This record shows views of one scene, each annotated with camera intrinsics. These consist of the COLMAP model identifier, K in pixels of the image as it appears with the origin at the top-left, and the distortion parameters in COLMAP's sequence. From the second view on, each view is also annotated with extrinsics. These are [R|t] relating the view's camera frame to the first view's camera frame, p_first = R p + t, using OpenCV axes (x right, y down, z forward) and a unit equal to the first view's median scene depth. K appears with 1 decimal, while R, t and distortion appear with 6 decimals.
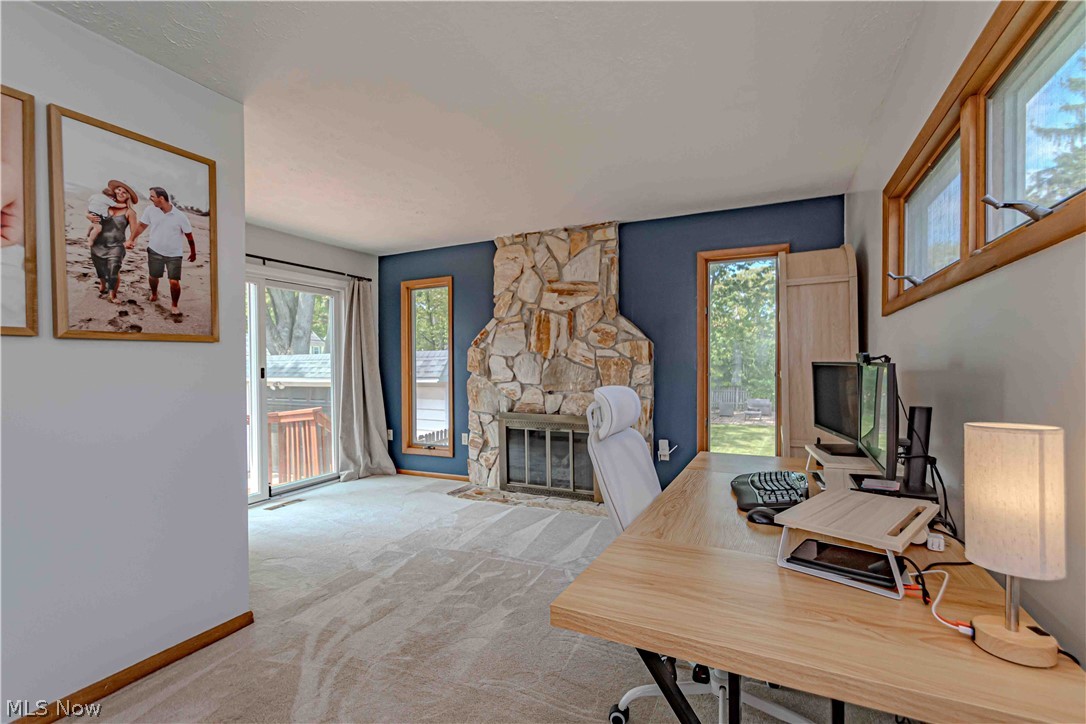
lens RADIAL K [[476.1, 0, 544.1], [0, 476.1, 369.0], [0, 0, 1]] dist [0.002440, -0.004121]
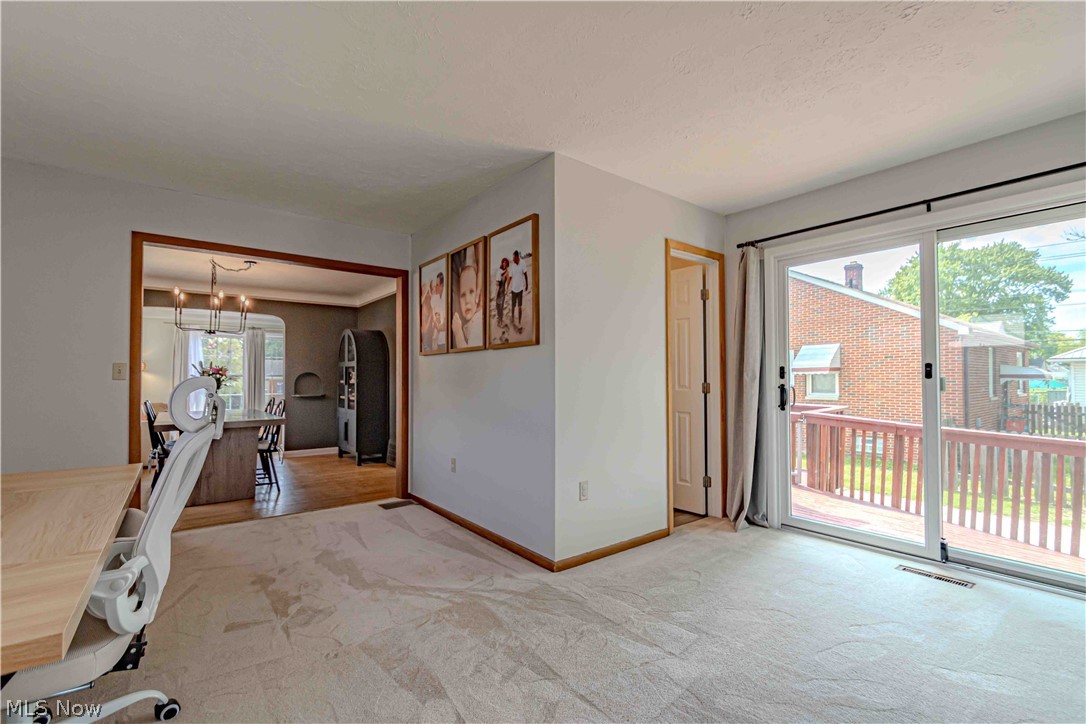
lens RADIAL K [[476.1, 0, 544.1], [0, 476.1, 369.0], [0, 0, 1]] dist [0.002440, -0.004121]
pose [[-0.442947, -0.005075, -0.896533, 0.592617], [-0.001240, 0.999986, -0.005048, 0.023844], [0.896547, -0.001124, -0.442947, 1.838788]]
